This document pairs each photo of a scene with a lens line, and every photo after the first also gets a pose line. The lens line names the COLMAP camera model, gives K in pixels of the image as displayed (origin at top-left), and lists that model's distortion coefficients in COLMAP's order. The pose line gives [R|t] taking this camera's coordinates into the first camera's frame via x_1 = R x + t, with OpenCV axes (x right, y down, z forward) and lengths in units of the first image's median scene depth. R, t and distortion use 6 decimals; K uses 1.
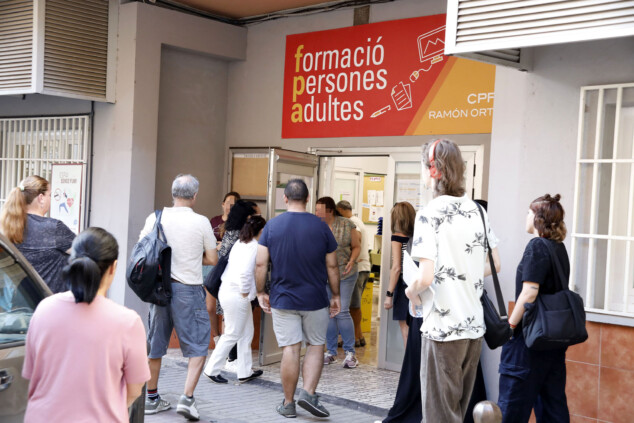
lens RADIAL K [[934.1, 0, 313.0], [0, 934.1, 216.2], [0, 0, 1]] dist [0.242289, 0.000000]
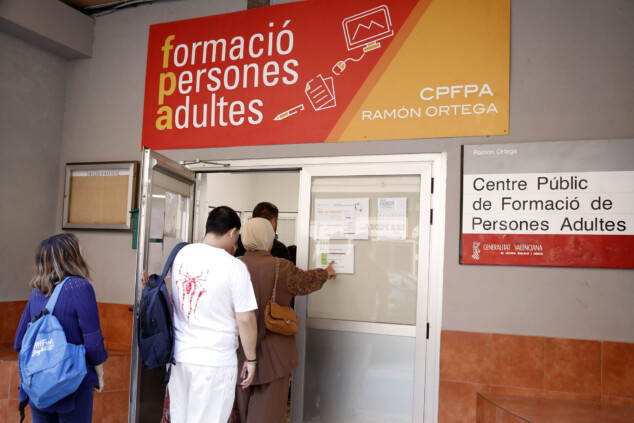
lens RADIAL K [[578.3, 0, 333.8], [0, 578.3, 225.8], [0, 0, 1]] dist [-0.062053, 0.000000]
pose [[0.922574, 0.008964, 0.385715, -0.074747], [0.010724, 0.998748, -0.048860, 0.005413], [-0.385670, 0.049214, 0.921323, 0.533857]]
